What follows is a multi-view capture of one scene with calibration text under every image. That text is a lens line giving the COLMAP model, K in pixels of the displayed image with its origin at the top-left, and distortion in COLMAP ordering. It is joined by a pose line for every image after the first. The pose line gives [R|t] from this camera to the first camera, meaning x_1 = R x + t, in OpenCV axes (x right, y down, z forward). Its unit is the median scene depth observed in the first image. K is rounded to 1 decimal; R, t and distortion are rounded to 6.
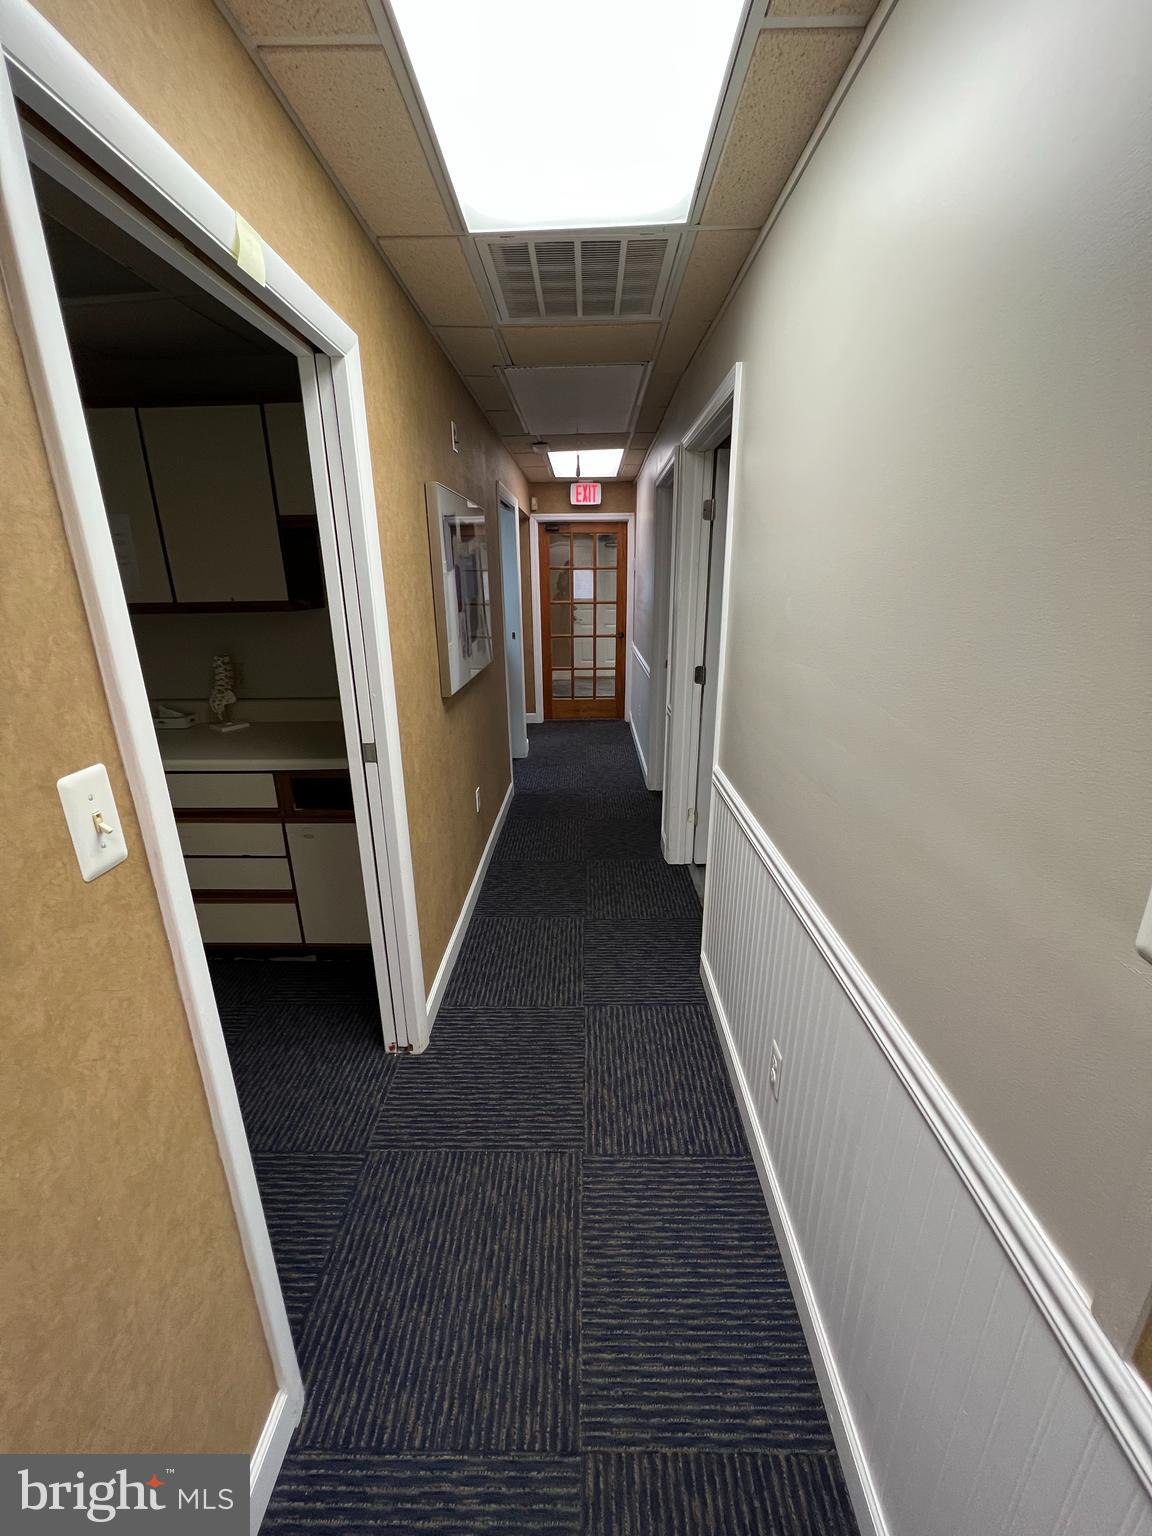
lens RADIAL K [[611.2, 0, 579.6], [0, 611.2, 775.1], [0, 0, 1]] dist [-0.000949, -0.000052]
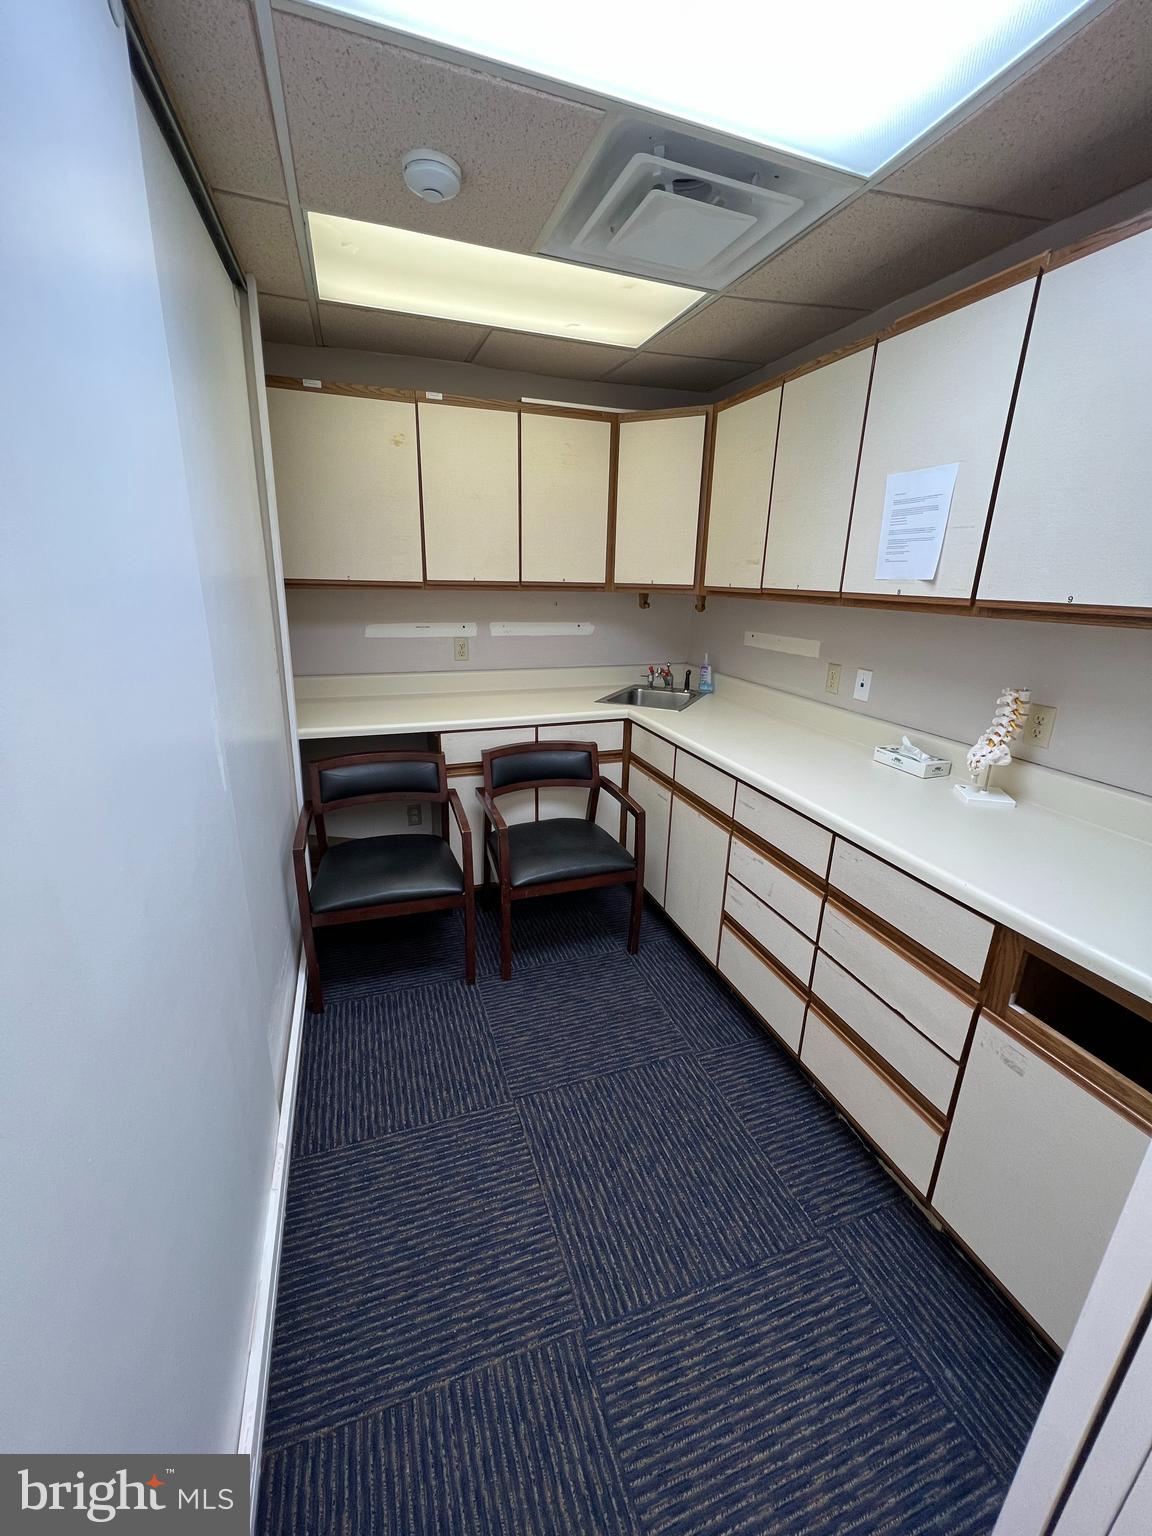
lens RADIAL K [[611.2, 0, 576.8], [0, 611.2, 768.7], [0, 0, 1]] dist [-0.000949, -0.000052]
pose [[0.349631, 0.304872, -0.885896, -0.185624], [-0.308193, 0.930374, 0.198547, -0.114474], [0.884746, 0.203609, 0.419247, 0.394626]]
